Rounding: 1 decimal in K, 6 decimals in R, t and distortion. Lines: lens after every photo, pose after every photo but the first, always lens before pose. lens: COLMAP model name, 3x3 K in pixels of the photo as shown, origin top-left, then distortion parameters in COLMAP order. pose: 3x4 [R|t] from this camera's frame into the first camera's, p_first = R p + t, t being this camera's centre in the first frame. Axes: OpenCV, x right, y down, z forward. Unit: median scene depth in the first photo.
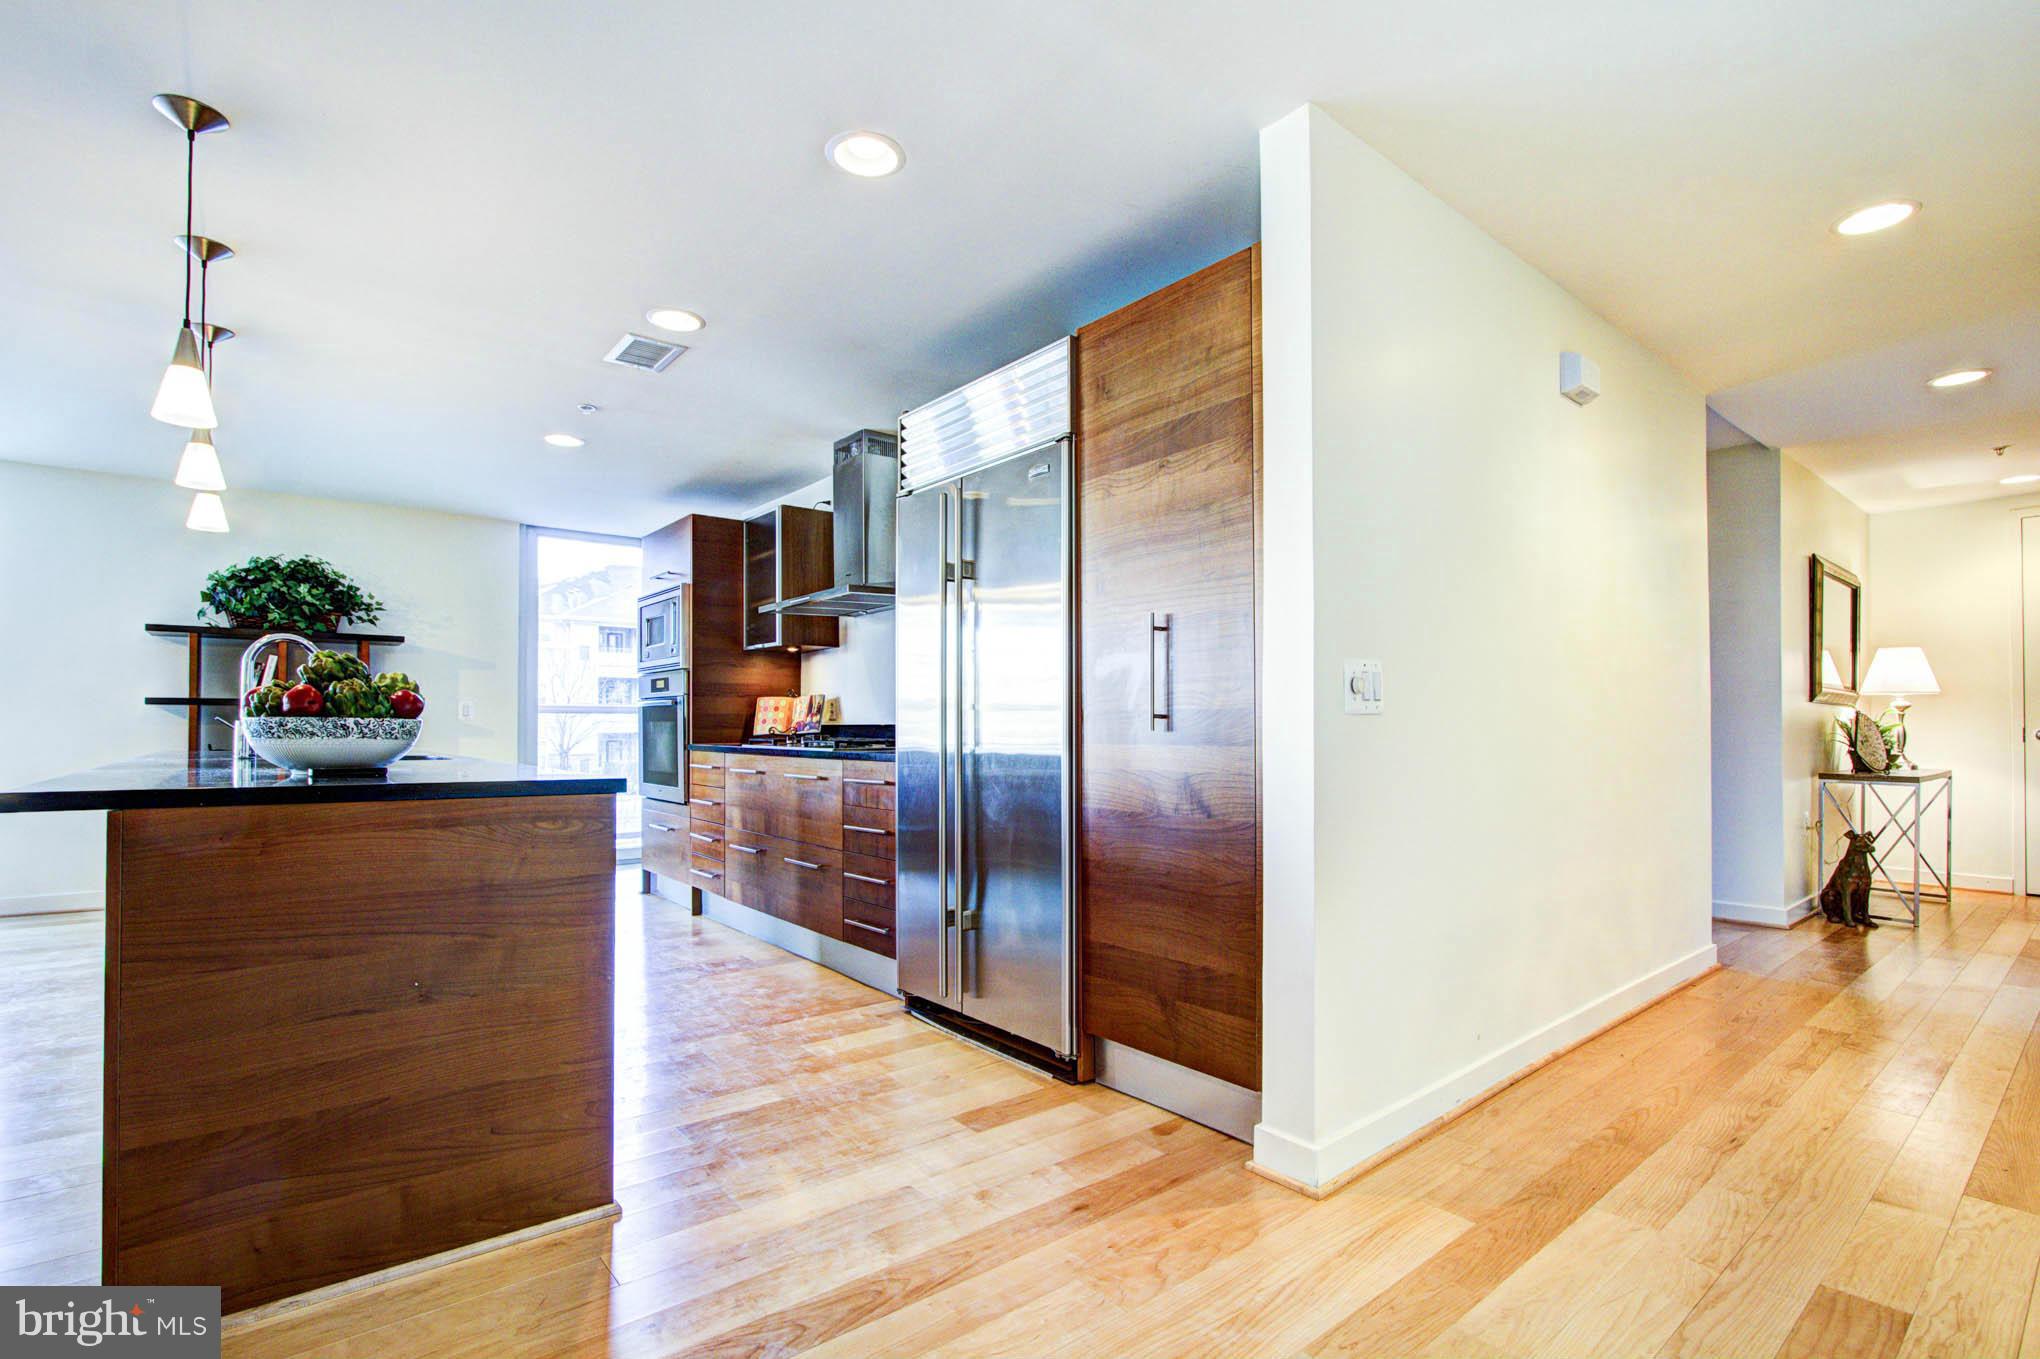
lens RADIAL K [[953.6, 0, 1021.9], [0, 953.6, 718.2], [0, 0, 1]] dist [-0.013378, 0.000327]
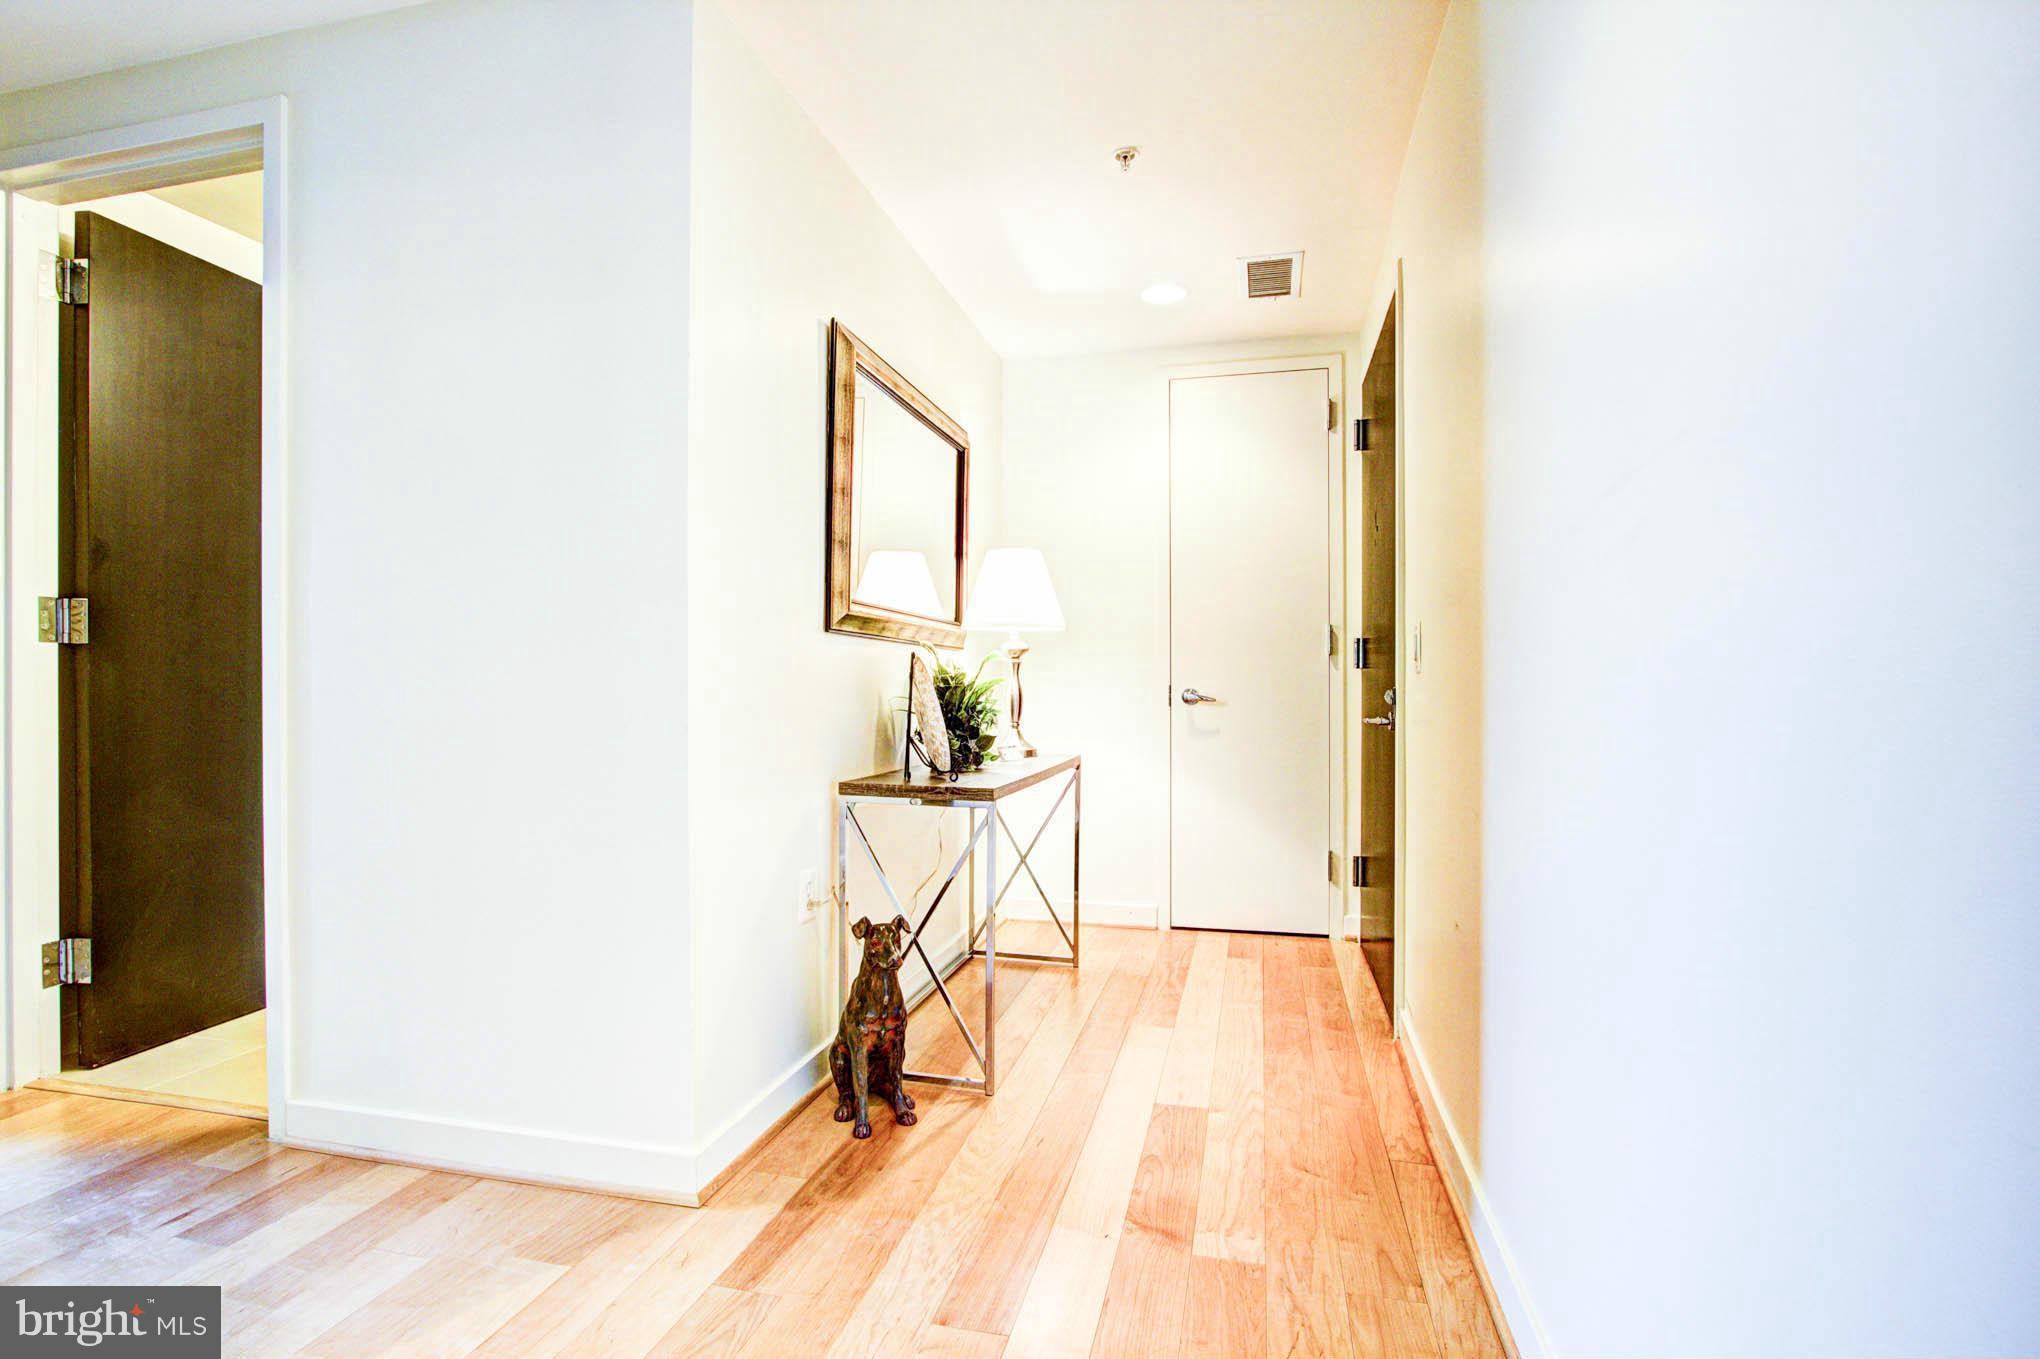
lens RADIAL K [[966.8, 0, 1036.5], [0, 966.8, 683.9], [0, 0, 1]] dist [-0.010020, 0.000074]
pose [[0.799004, -0.004469, 0.601310, 0.688364], [-0.003632, 0.999918, 0.012257, 0.001336], [-0.601315, -0.011978, 0.798922, 0.603128]]
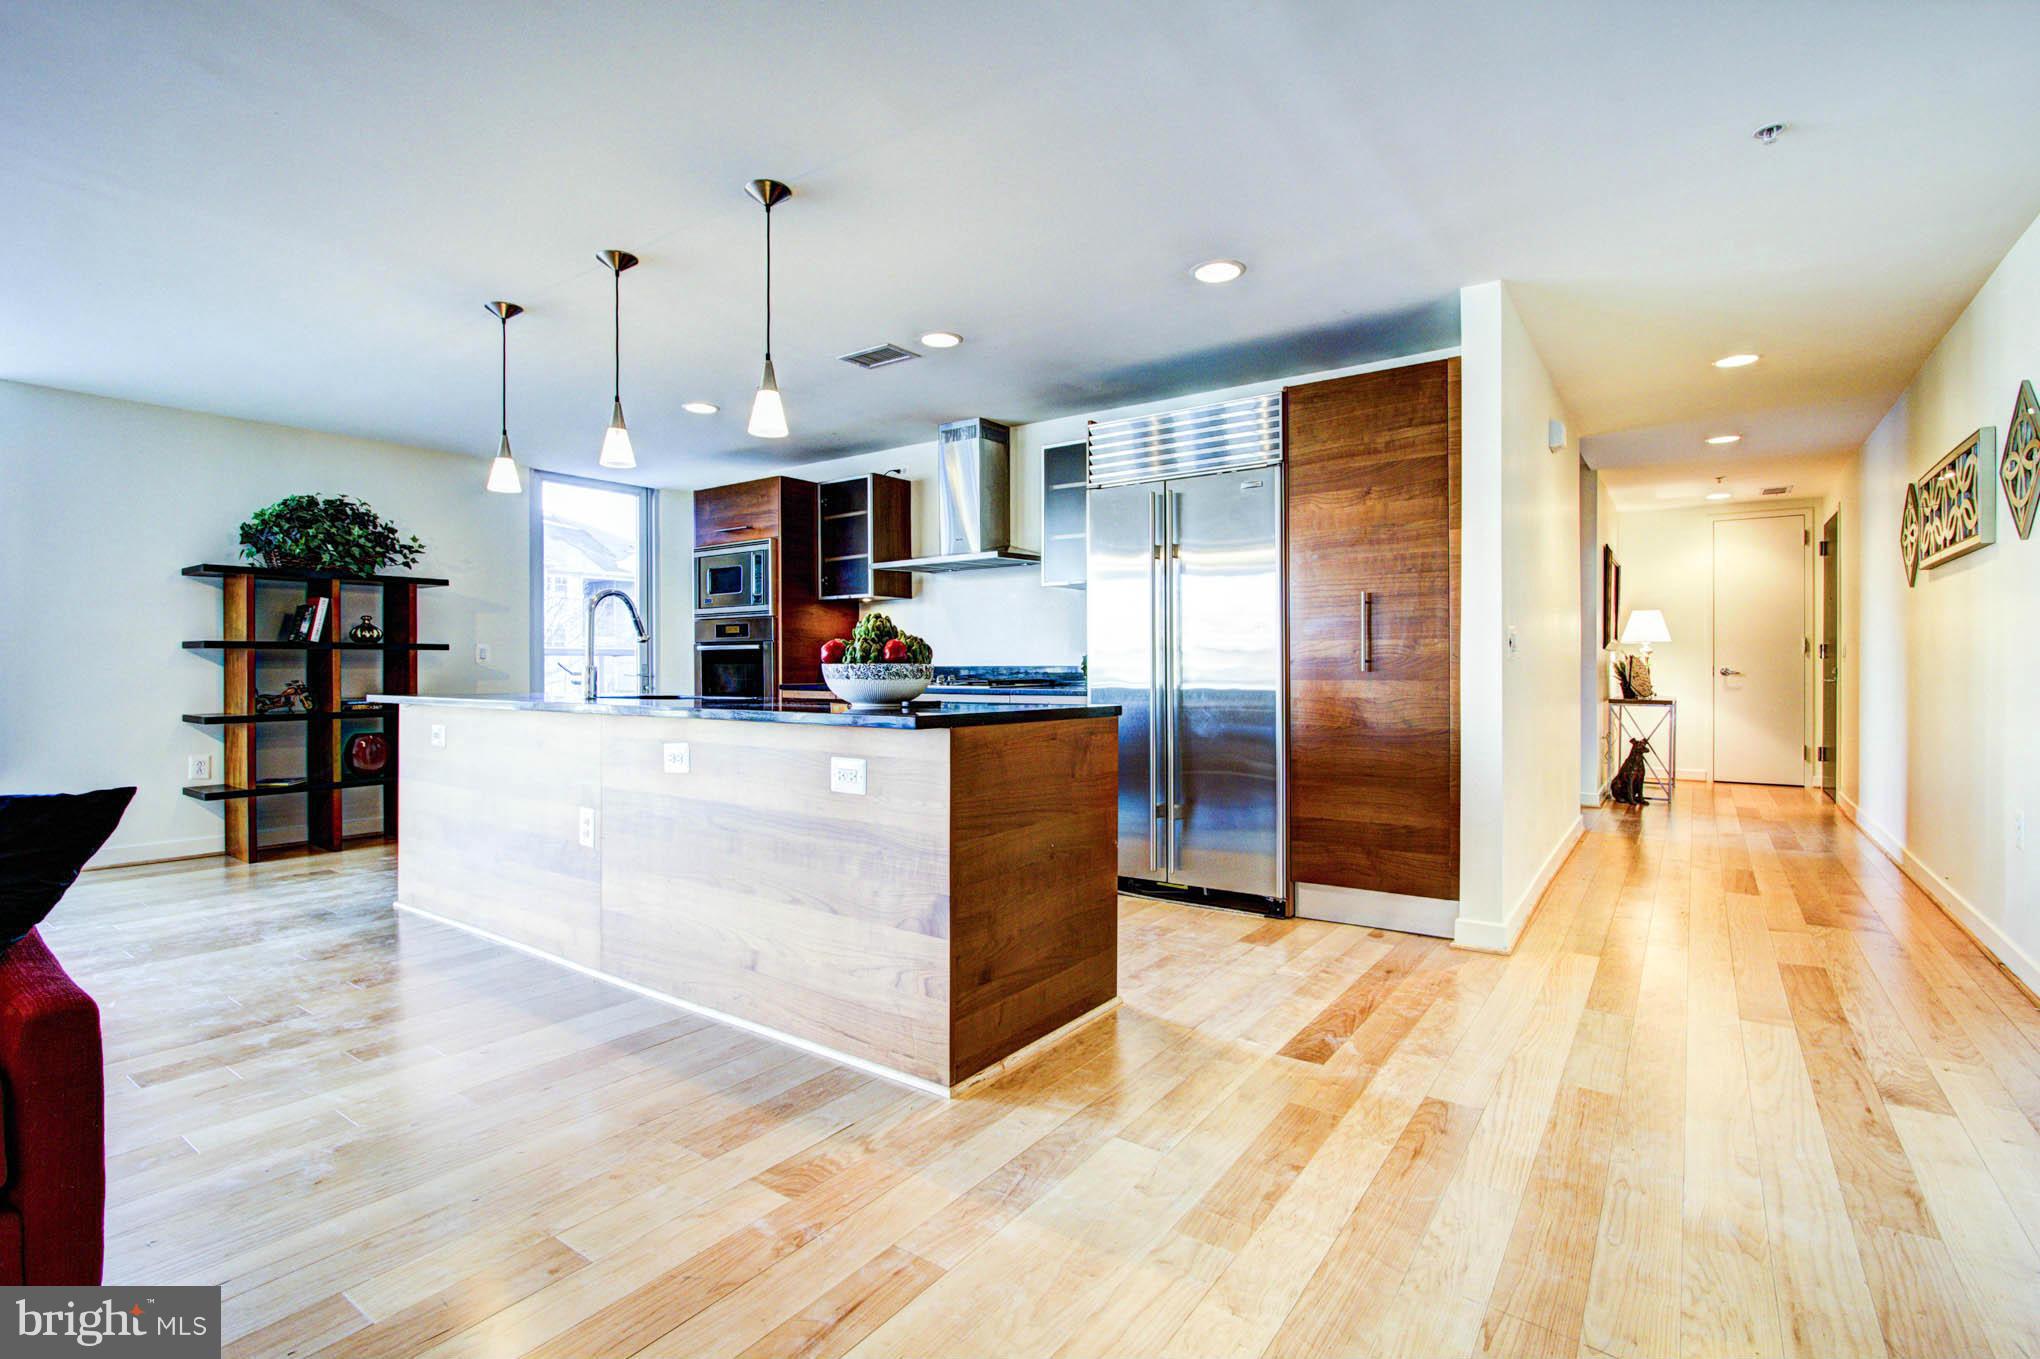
lens RADIAL K [[959.4, 0, 1020.8], [0, 959.4, 671.6], [0, 0, 1]] dist [-0.012479, -0.000175]
pose [[0.965053, -0.004391, 0.262018, -0.417531], [0.000747, 0.999902, 0.014006, -0.003944], [-0.262054, -0.013320, 0.964961, -0.164435]]
